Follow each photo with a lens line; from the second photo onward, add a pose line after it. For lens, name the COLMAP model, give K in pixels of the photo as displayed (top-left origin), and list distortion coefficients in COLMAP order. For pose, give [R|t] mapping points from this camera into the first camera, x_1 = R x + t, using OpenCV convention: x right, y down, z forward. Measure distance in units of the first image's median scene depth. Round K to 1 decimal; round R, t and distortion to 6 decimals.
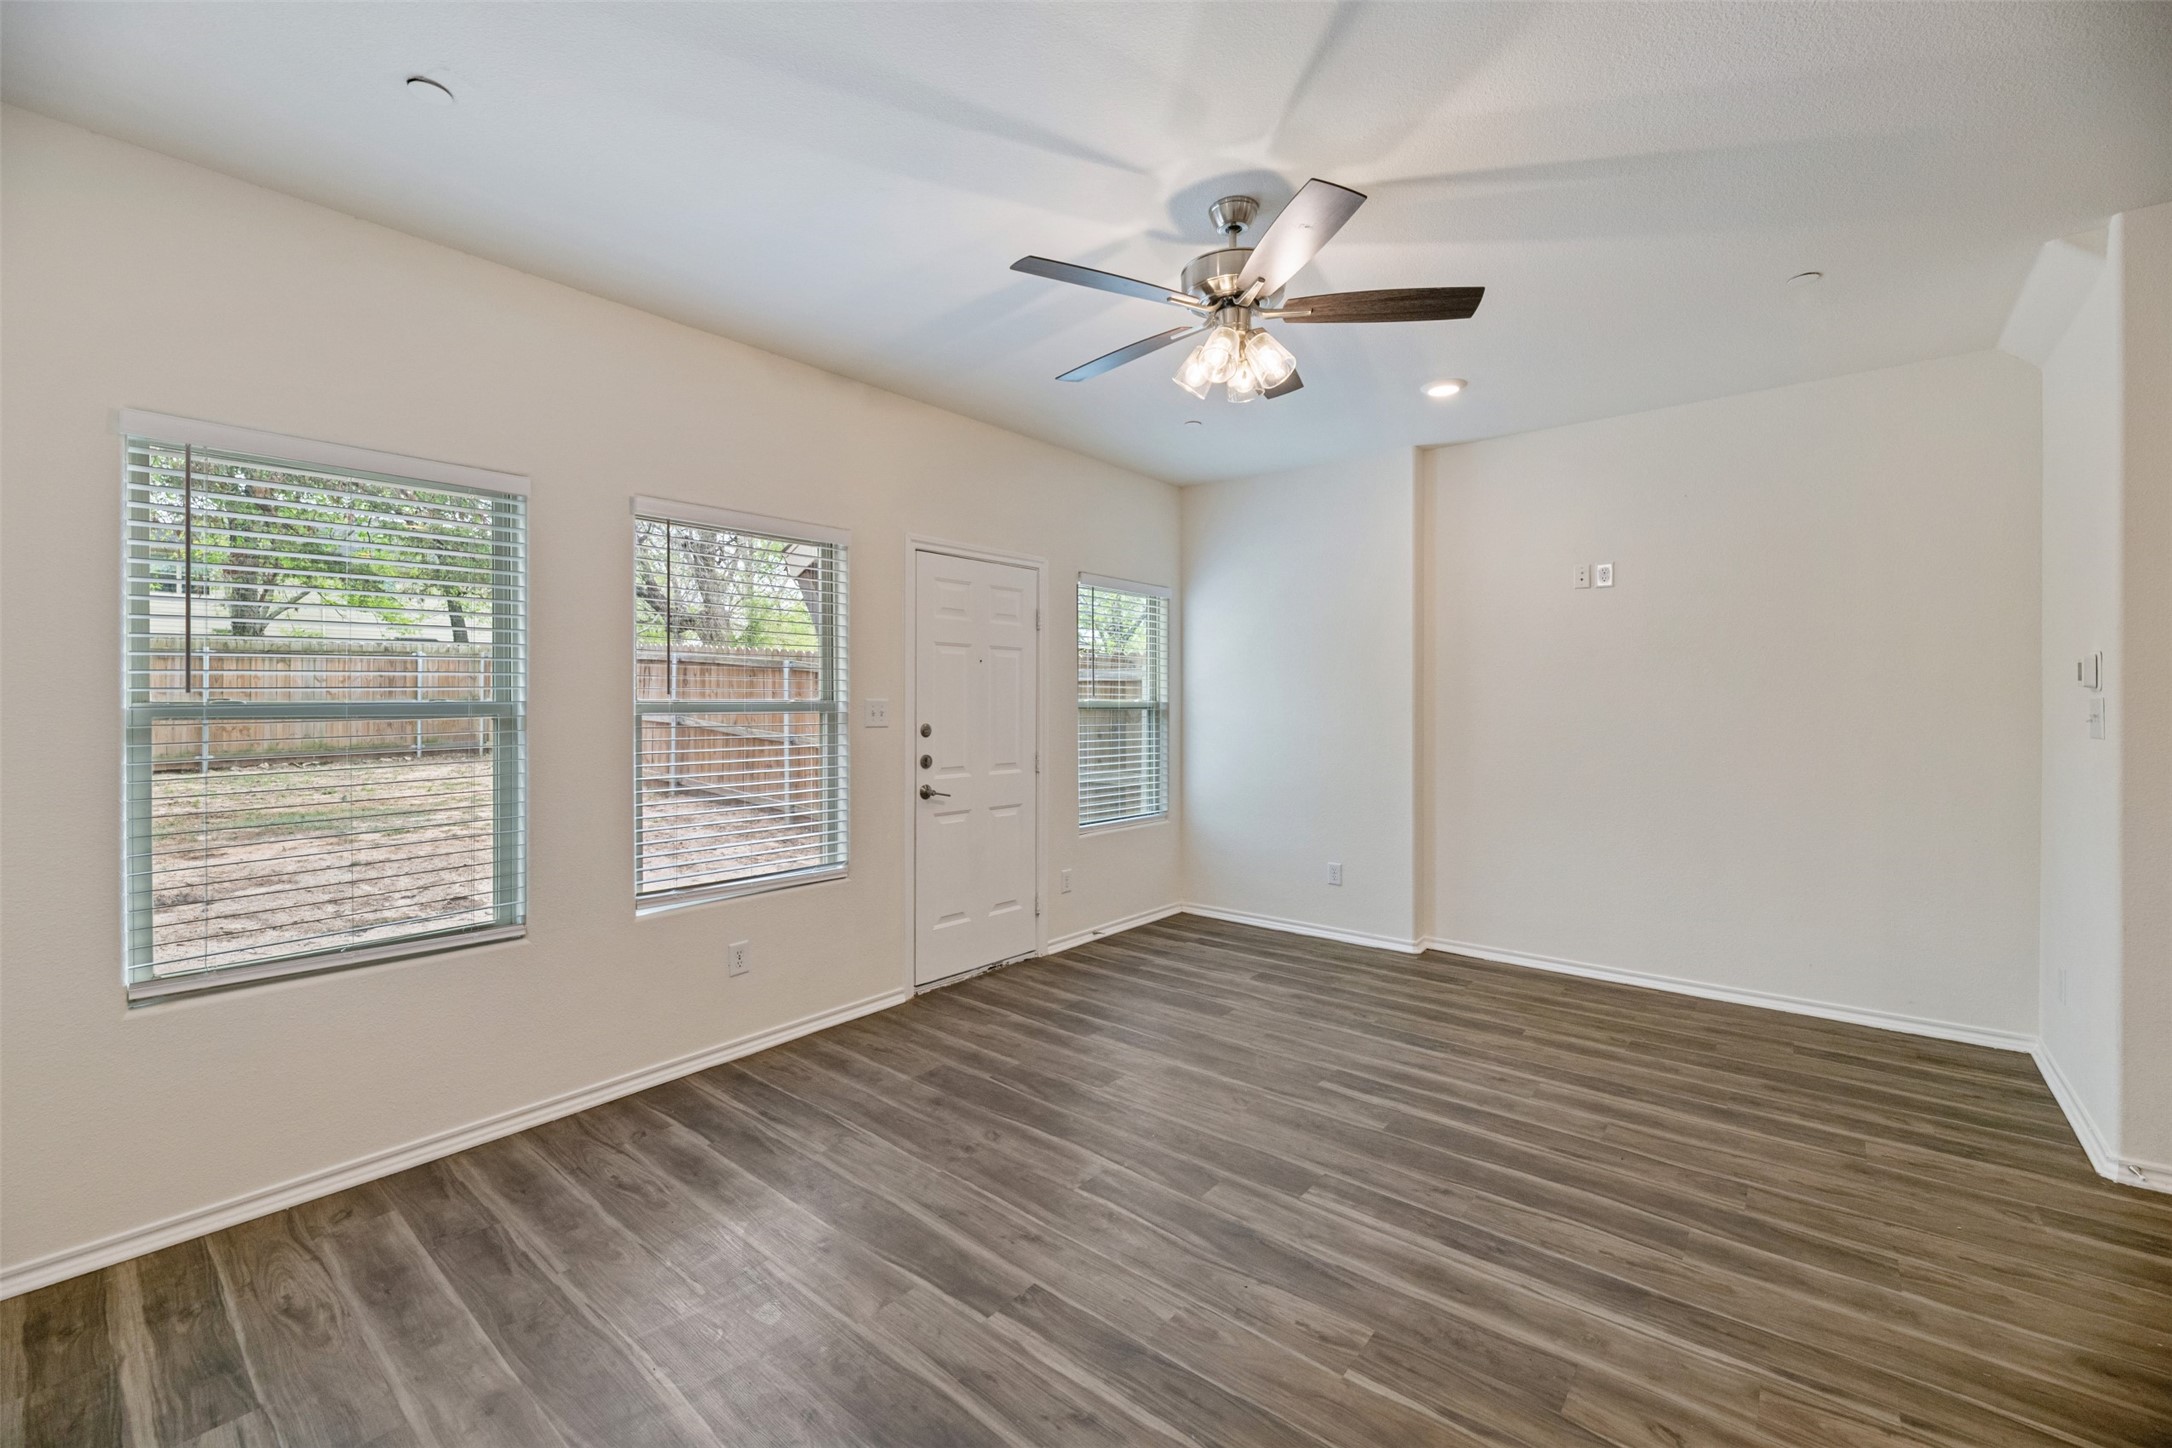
lens RADIAL K [[883.7, 0, 1079.4], [0, 883.7, 702.2], [0, 0, 1]] dist [-0.002666, -0.000793]
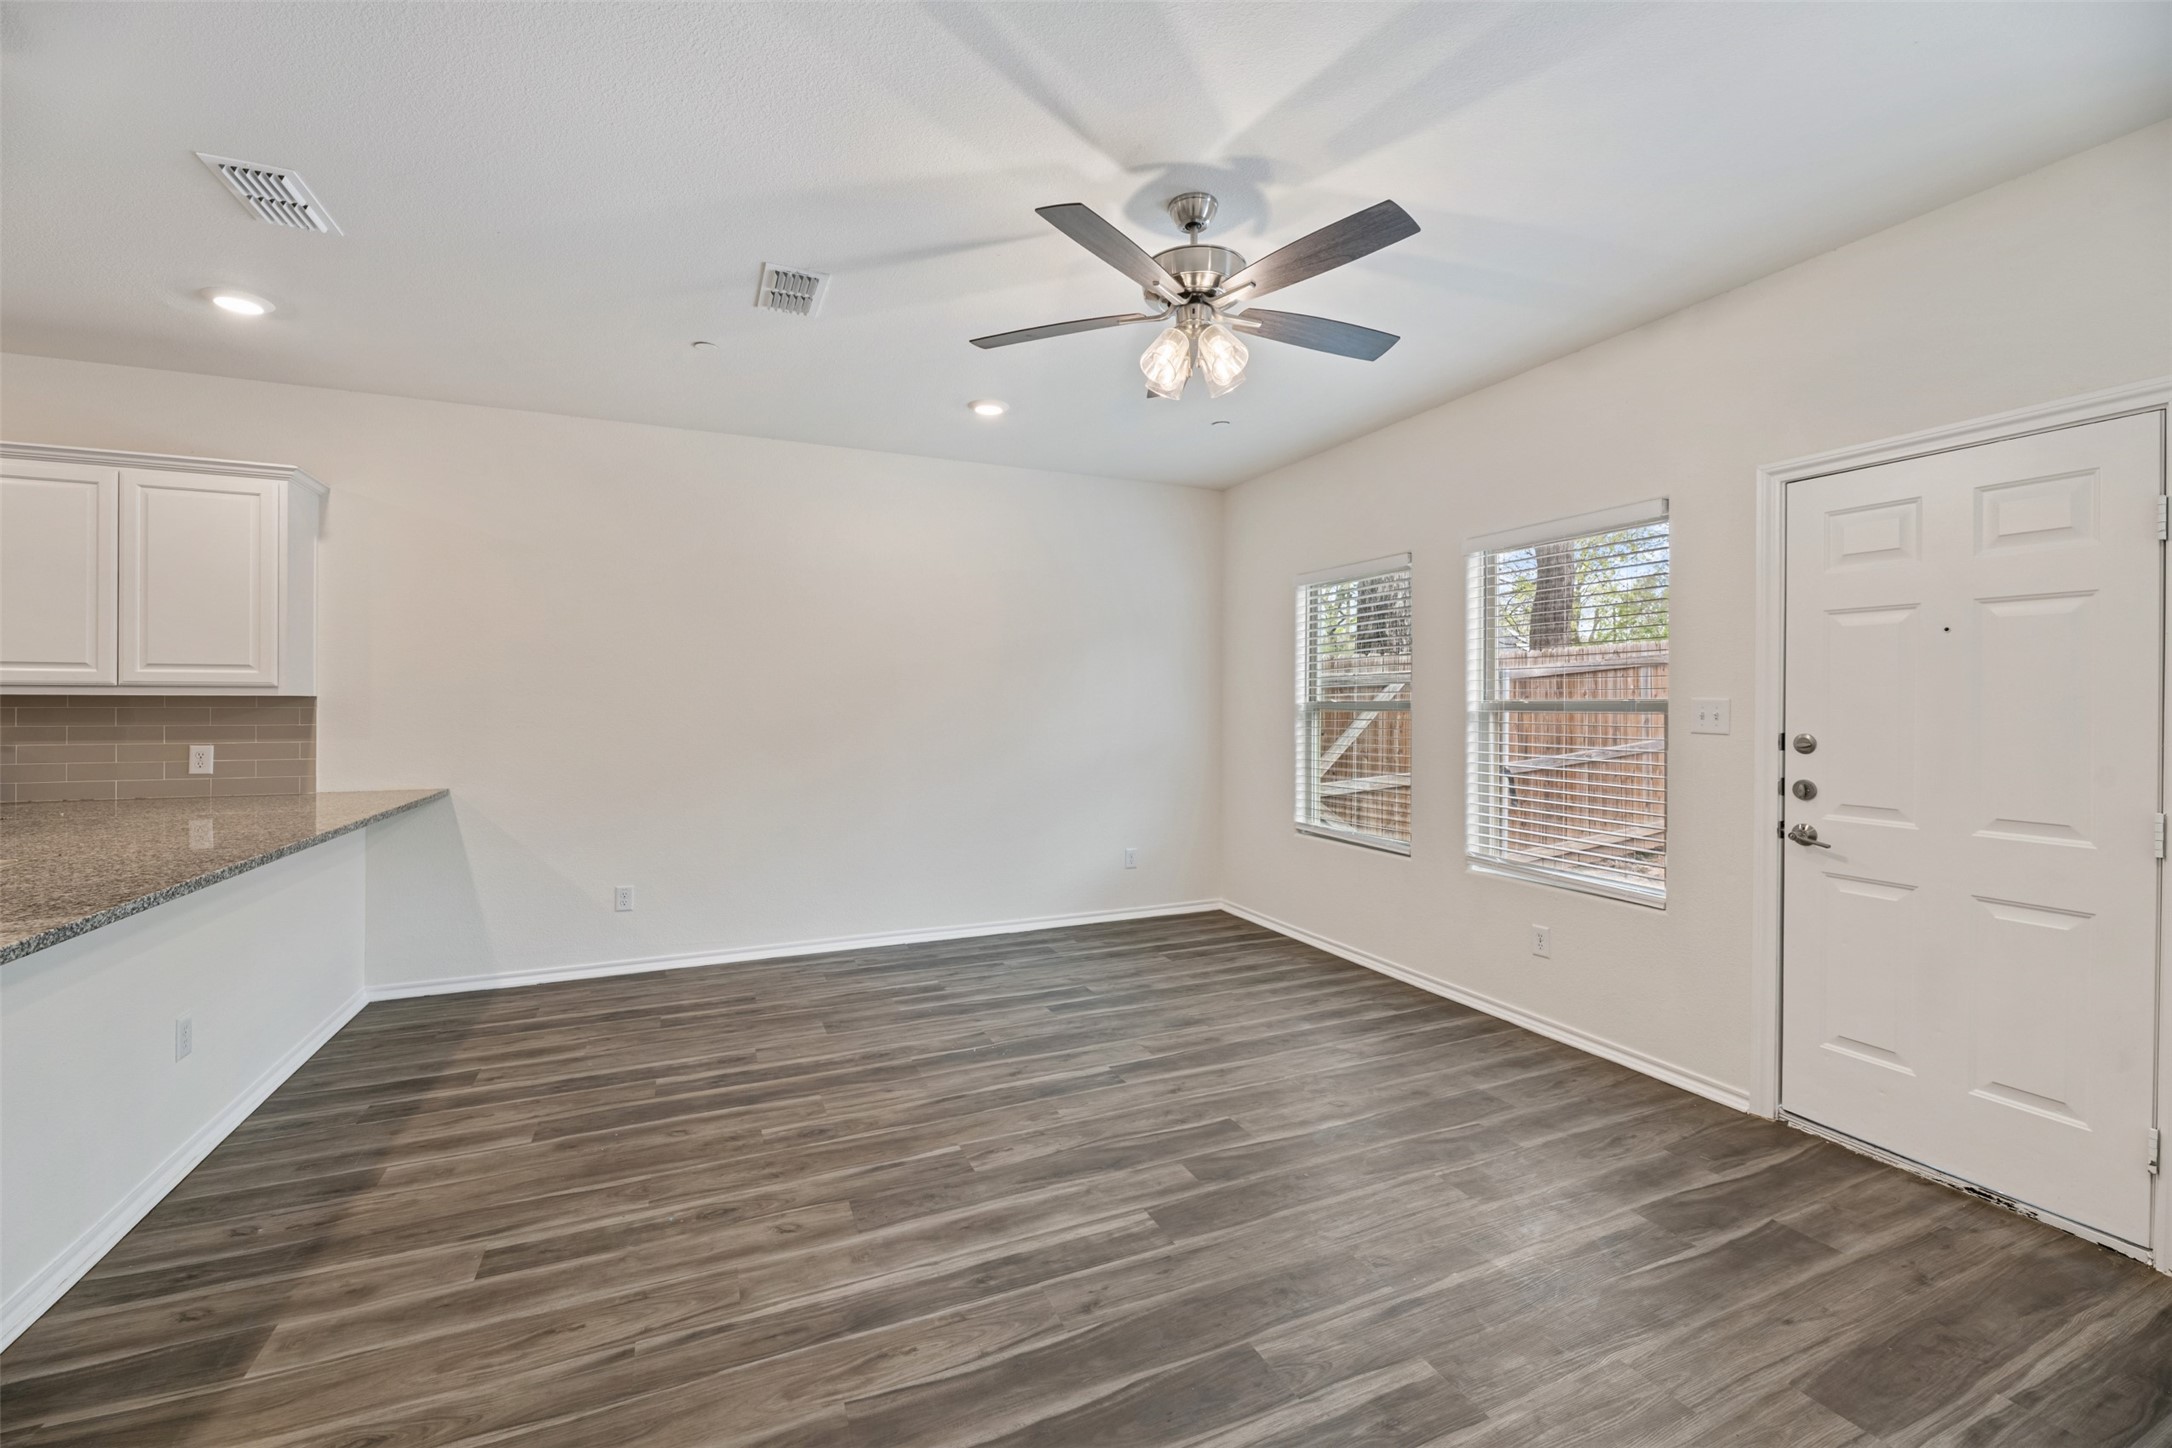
lens RADIAL K [[883.7, 0, 1079.4], [0, 883.7, 702.2], [0, 0, 1]] dist [-0.002666, -0.000793]
pose [[-0.440431, 0.000434, -0.897786, 1.098643], [-0.002693, 0.999995, 0.001804, 0.000212], [0.897783, 0.003212, -0.440427, 1.296589]]
